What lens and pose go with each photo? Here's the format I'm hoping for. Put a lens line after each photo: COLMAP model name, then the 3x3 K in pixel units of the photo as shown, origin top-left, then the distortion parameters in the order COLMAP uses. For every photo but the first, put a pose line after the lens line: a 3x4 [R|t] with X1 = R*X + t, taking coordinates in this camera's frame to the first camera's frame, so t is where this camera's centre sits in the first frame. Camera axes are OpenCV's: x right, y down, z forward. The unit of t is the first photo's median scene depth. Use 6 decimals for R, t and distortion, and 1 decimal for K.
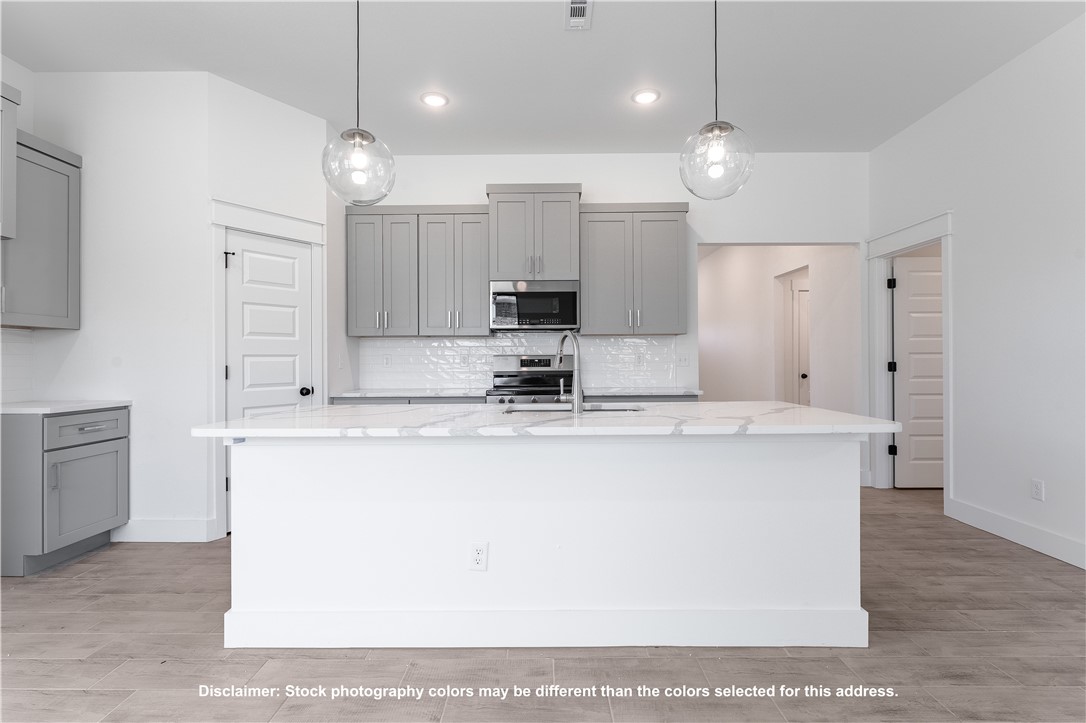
lens RADIAL K [[508.1, 0, 537.8], [0, 508.1, 357.8], [0, 0, 1]] dist [-0.003952, 0.001243]
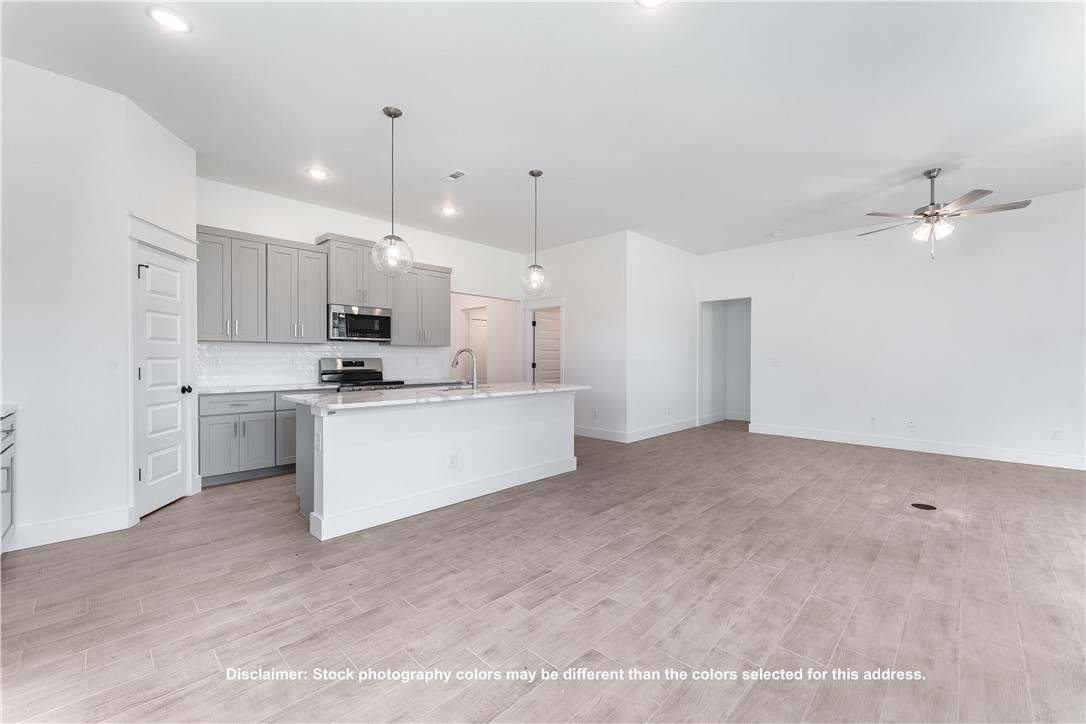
lens RADIAL K [[442.5, 0, 542.1], [0, 442.5, 360.8], [0, 0, 1]] dist [0.000467, -0.001055]
pose [[0.690745, 0.003203, 0.723091, -0.627663], [-0.008911, 0.999952, 0.004082, -0.009388], [-0.723044, -0.009263, 0.690740, -0.261029]]
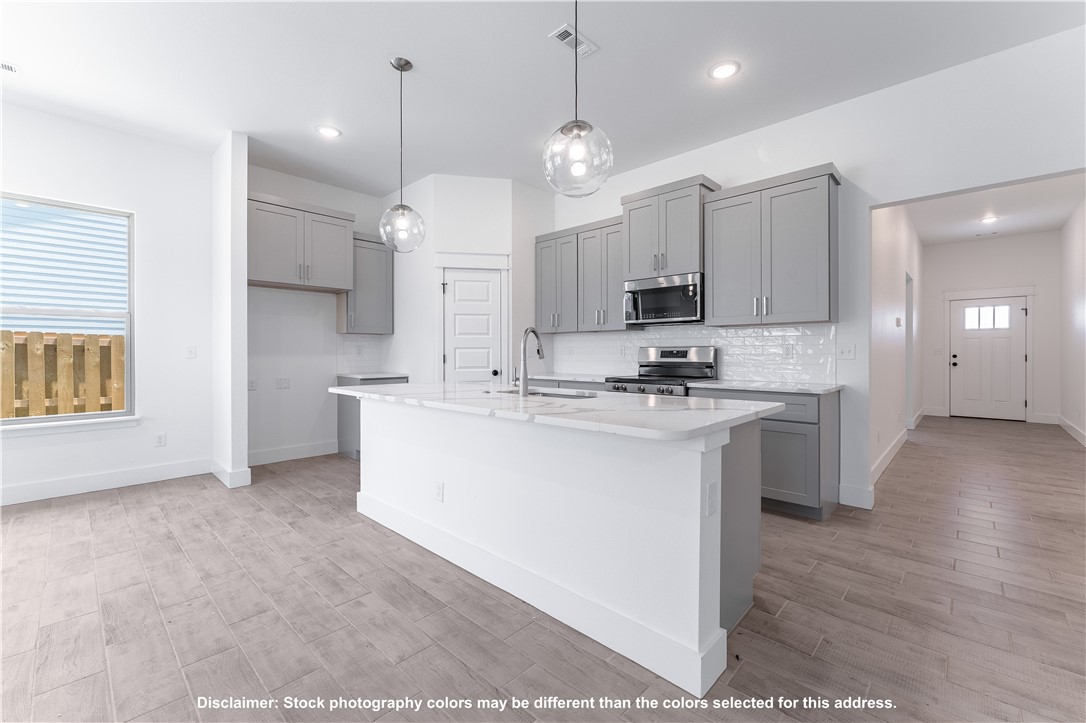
lens RADIAL K [[442.5, 0, 540.7], [0, 442.5, 361.1], [0, 0, 1]] dist [0.000467, -0.001055]
pose [[0.733404, 0.018019, -0.679554, 0.501782], [0.002078, 0.999585, 0.028747, -0.003265], [0.679789, -0.022496, 0.733062, 0.160719]]
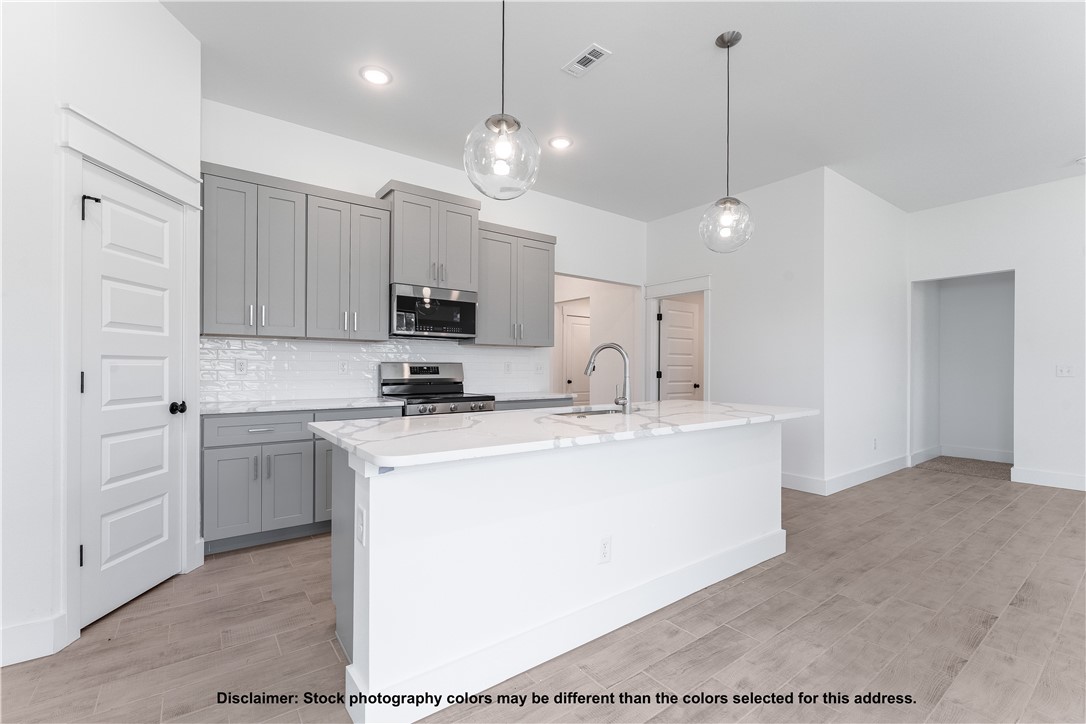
lens RADIAL K [[474.3, 0, 537.6], [0, 474.3, 367.2], [0, 0, 1]] dist [0.000146, -0.000332]
pose [[0.798285, 0.010643, 0.602185, -0.459058], [-0.012273, 0.999924, -0.001403, 0.003001], [-0.602154, -0.006271, 0.798355, 0.153317]]
